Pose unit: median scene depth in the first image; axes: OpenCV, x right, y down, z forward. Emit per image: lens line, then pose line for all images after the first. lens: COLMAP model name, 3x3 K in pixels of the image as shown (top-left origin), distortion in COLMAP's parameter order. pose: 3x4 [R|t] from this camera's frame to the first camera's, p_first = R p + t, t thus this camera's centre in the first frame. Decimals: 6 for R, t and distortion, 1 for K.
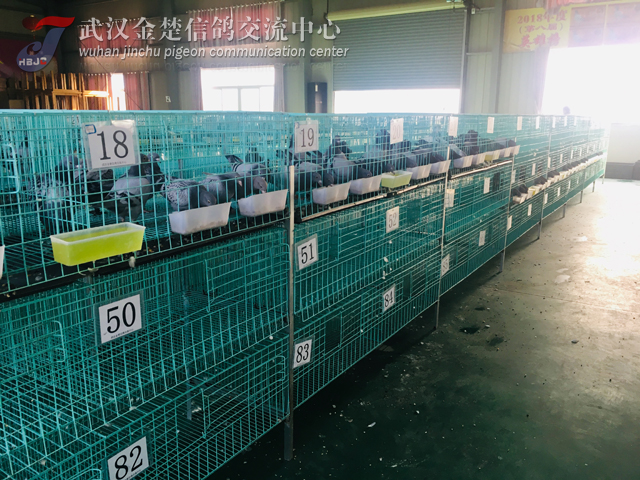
lens RADIAL K [[550.2, 0, 319.3], [0, 550.2, 234.6], [0, 0, 1]] dist [0.013296, 0.017723]
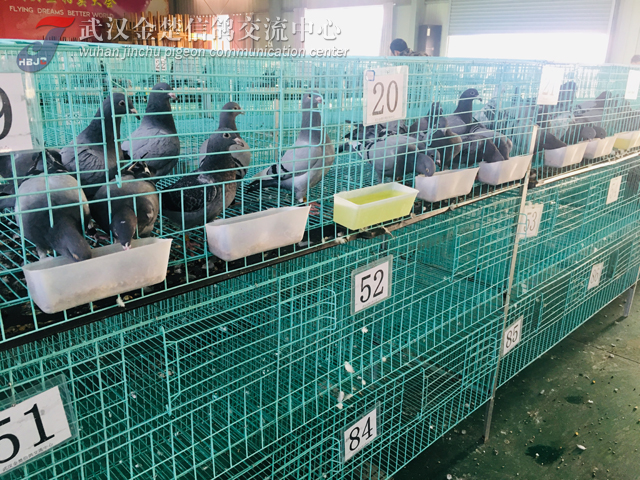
lens RADIAL K [[550.2, 0, 322.3], [0, 550.2, 242.8], [0, 0, 1]] dist [0.013296, 0.017723]
pose [[0.976162, 0.087059, -0.198818, 0.142905], [-0.066734, 0.992044, 0.106744, -0.086958], [0.206529, -0.090931, 0.974206, 0.417557]]
